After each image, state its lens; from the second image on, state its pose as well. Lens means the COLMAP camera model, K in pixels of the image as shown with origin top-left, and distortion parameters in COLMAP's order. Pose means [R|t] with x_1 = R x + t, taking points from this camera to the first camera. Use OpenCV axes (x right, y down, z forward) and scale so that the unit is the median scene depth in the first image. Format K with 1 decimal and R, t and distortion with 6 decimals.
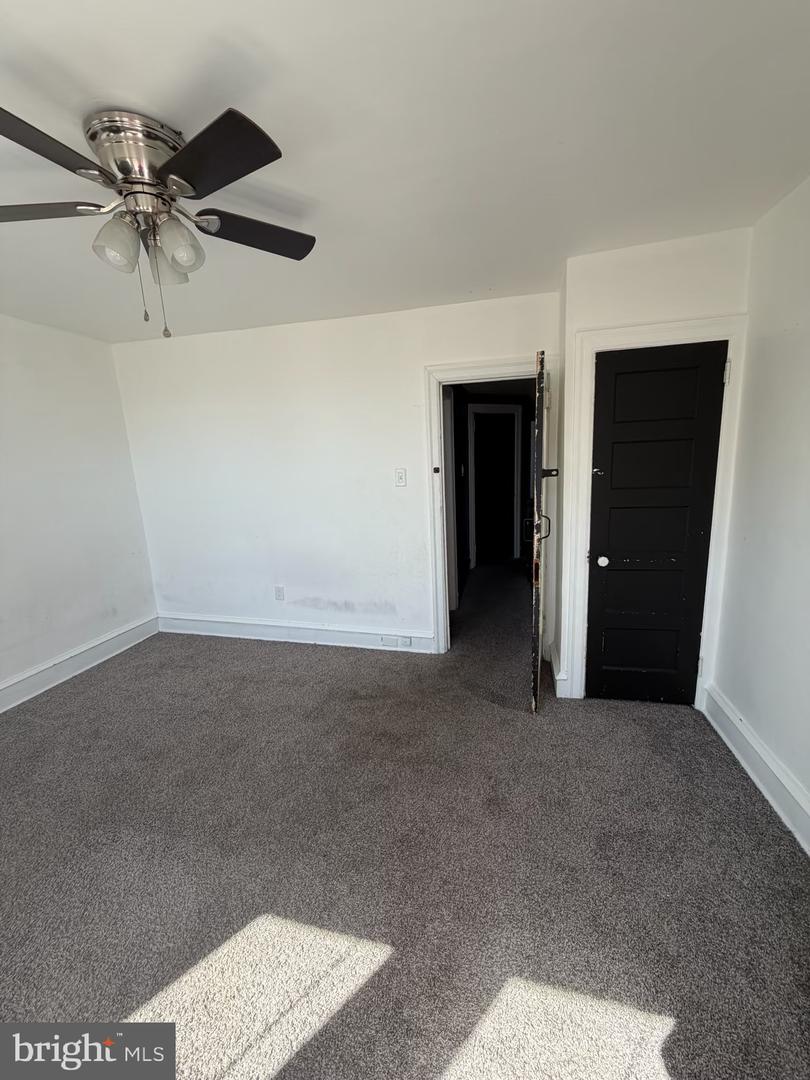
lens RADIAL K [[429.4, 0, 405.0], [0, 429.4, 540.0], [0, 0, 1]] dist [-0.000028, 0.000039]
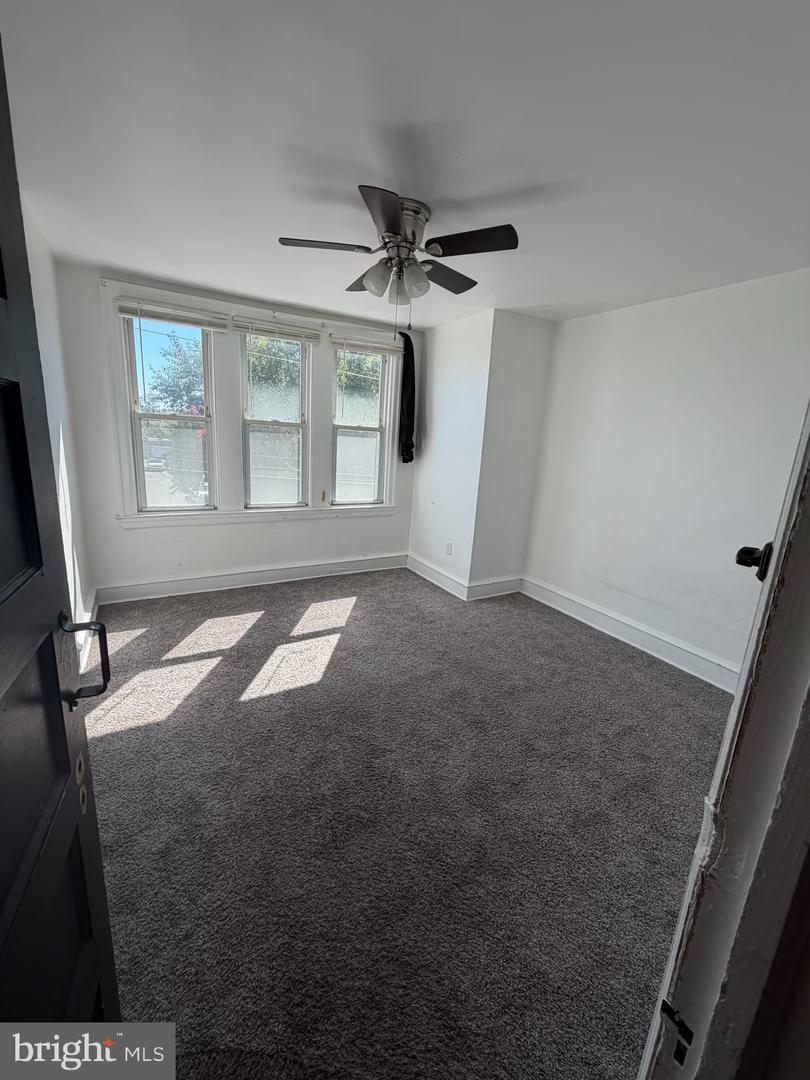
lens RADIAL K [[429.4, 0, 405.0], [0, 429.4, 540.0], [0, 0, 1]] dist [-0.000028, 0.000039]
pose [[-0.728537, 0.154372, -0.667385, 0.392439], [-0.164230, 0.906498, 0.388960, -0.313852], [0.665028, 0.392976, -0.635065, 1.653436]]
